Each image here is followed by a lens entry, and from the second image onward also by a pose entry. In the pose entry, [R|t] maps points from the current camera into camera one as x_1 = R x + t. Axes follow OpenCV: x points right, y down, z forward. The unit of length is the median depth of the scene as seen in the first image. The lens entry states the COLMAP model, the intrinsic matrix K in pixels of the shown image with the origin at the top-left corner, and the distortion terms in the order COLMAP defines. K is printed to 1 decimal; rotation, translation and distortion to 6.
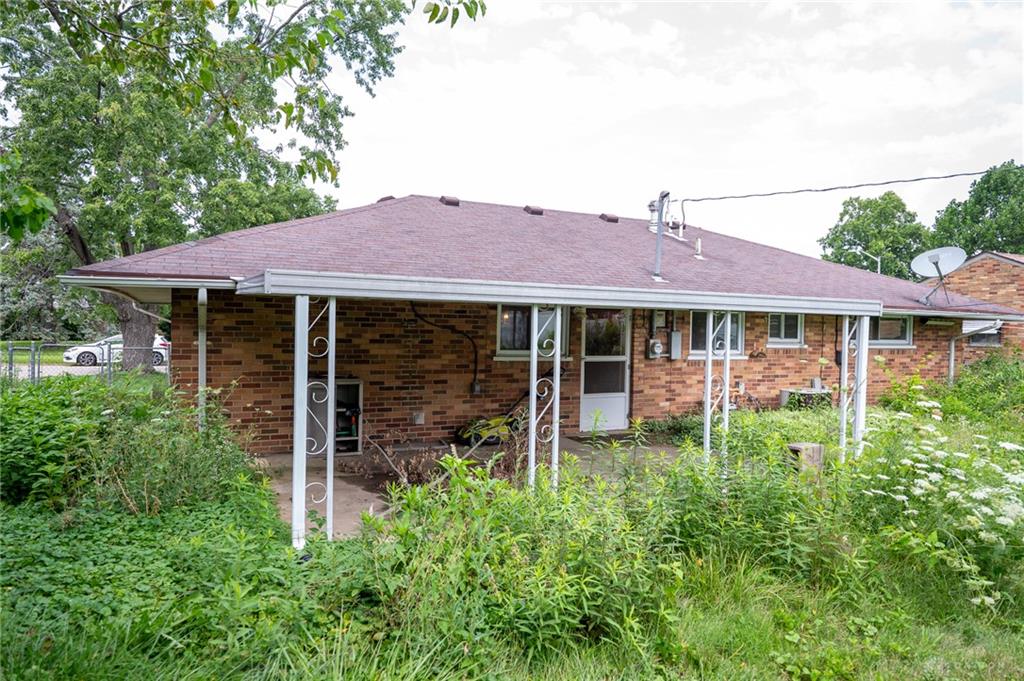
lens RADIAL K [[658.8, 0, 520.9], [0, 658.8, 340.3], [0, 0, 1]] dist [0.021031, 0.002969]
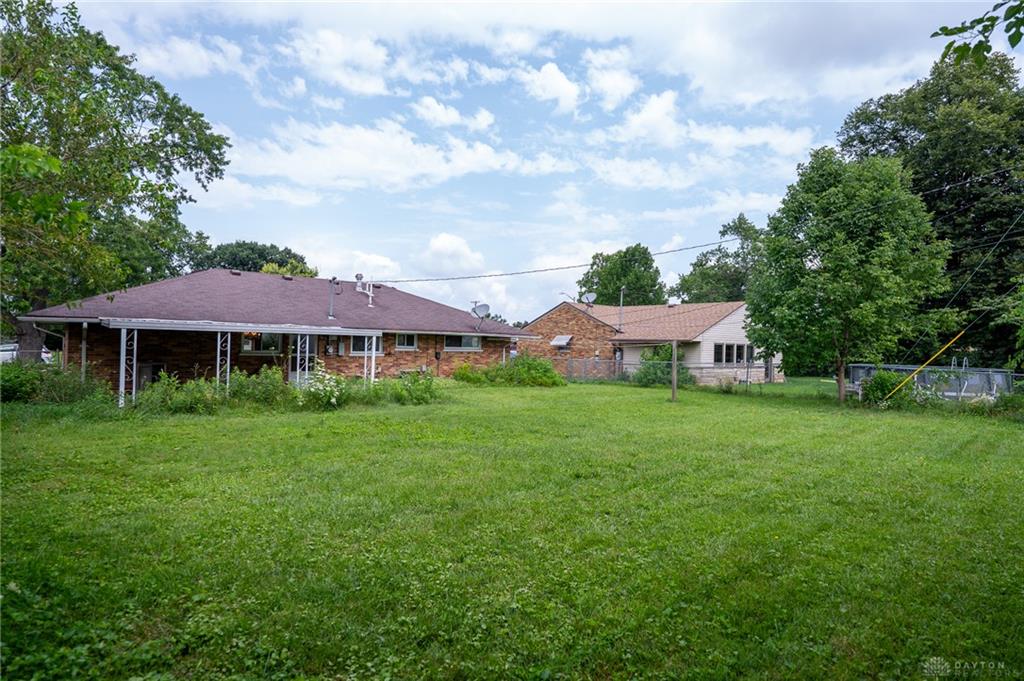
lens RADIAL K [[529.6, 0, 502.3], [0, 529.6, 344.8], [0, 0, 1]] dist [0.003581, 0.000791]
pose [[0.972625, 0.002979, 0.232362, 0.273553], [0.000548, 0.999886, -0.015115, 0.016569], [-0.232381, 0.014828, 0.972512, -0.616245]]
